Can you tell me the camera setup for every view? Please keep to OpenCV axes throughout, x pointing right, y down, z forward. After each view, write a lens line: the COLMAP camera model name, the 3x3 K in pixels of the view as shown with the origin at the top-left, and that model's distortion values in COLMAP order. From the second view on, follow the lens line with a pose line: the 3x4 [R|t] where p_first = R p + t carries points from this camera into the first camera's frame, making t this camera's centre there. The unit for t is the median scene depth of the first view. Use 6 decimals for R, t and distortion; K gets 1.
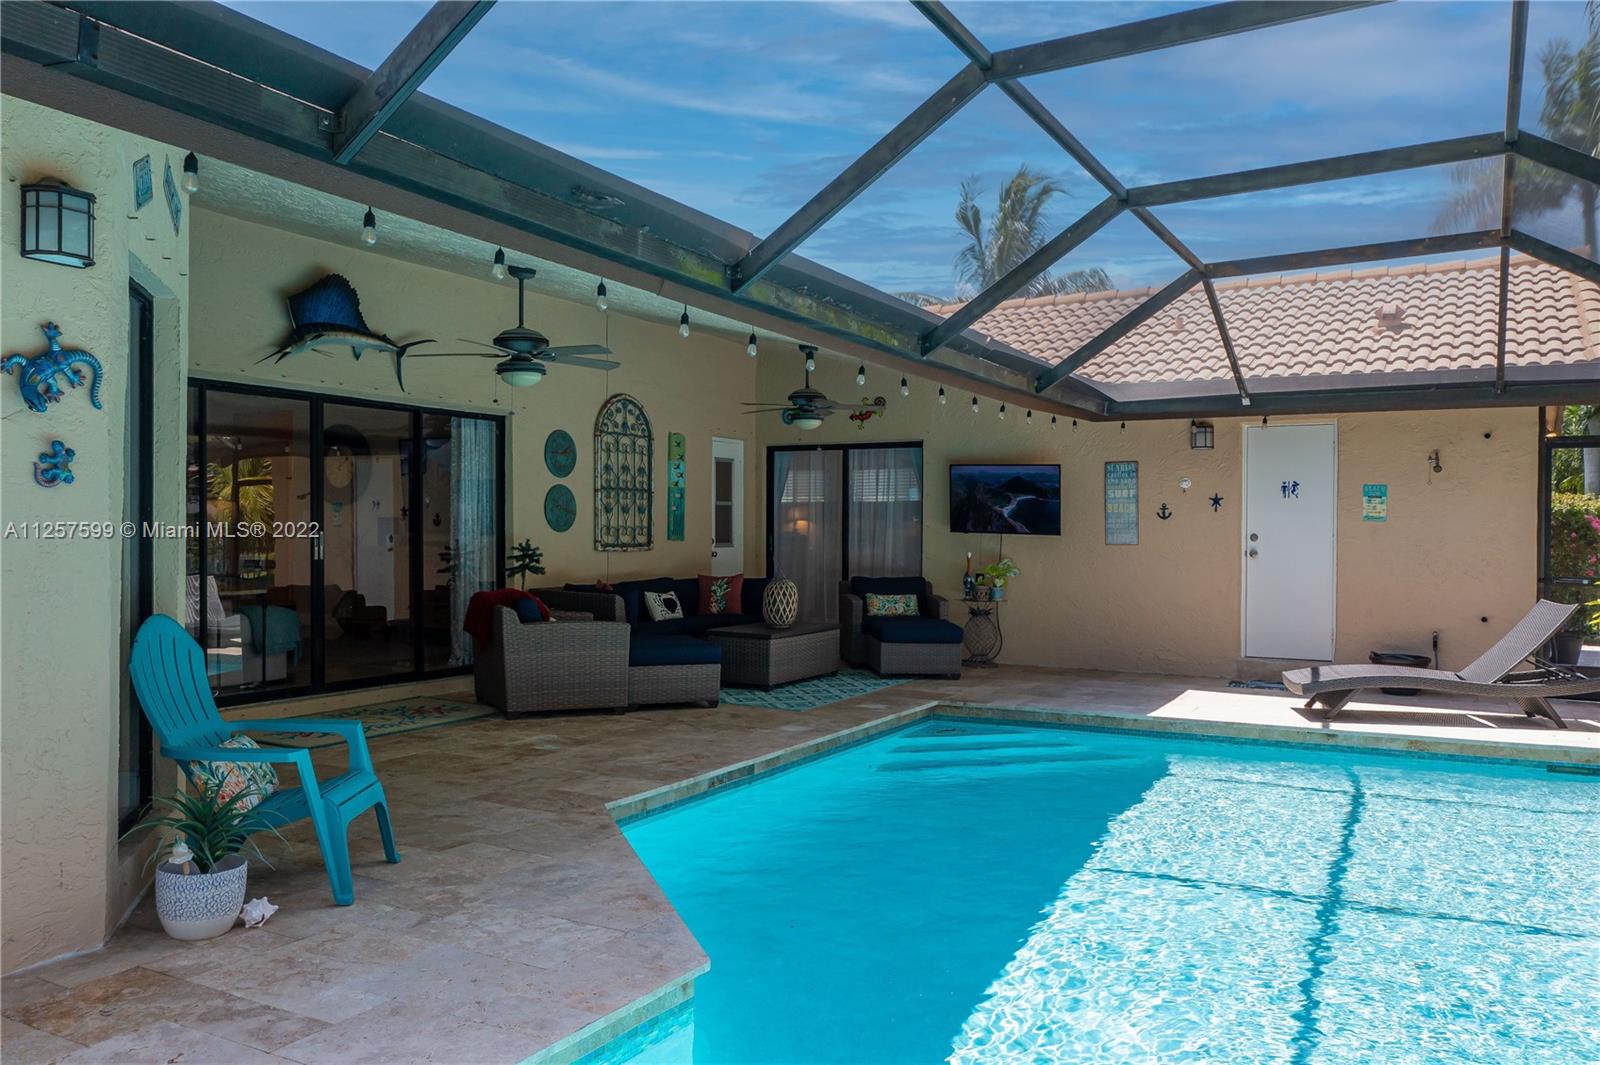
lens RADIAL K [[1271.4, 0, 800.6], [0, 1271.4, 532.2], [0, 0, 1]] dist [-0.003870, 0.005331]
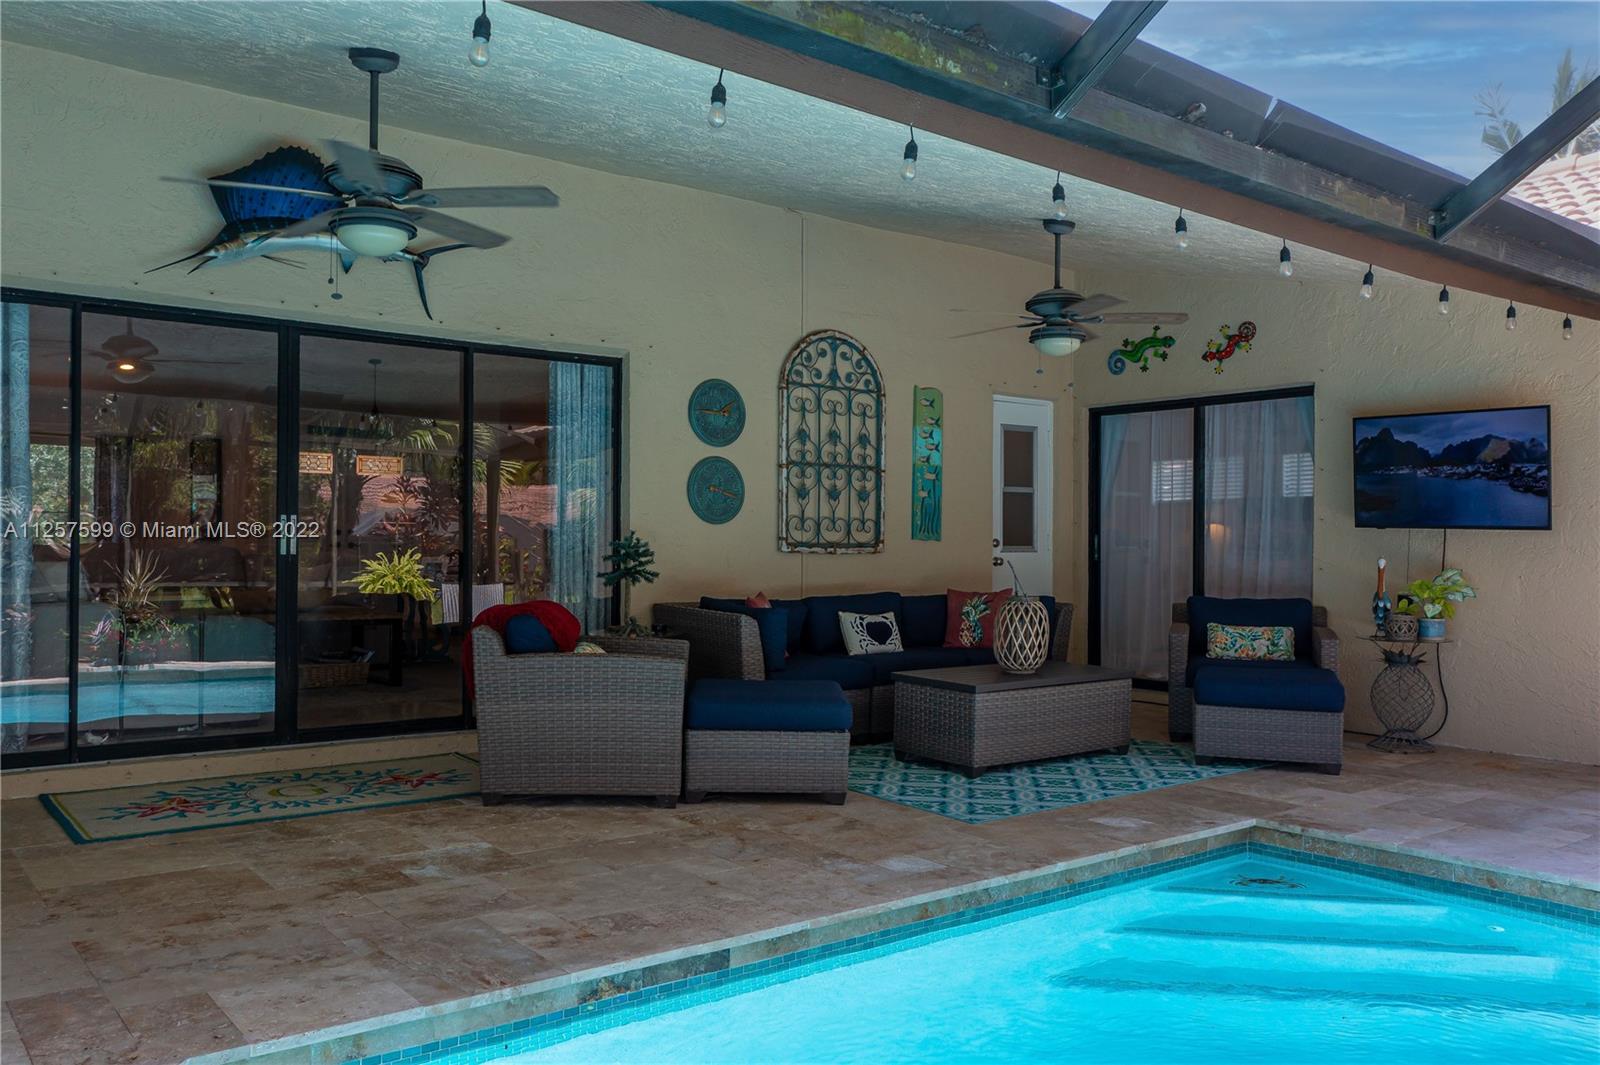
lens RADIAL K [[1271.4, 0, 799.8], [0, 1271.4, 535.6], [0, 0, 1]] dist [-0.003870, 0.005331]
pose [[0.916314, -0.000922, -0.400460, 0.129296], [-0.004830, 0.999899, -0.013352, 0.014803], [0.400432, 0.014169, 0.916217, 0.357620]]
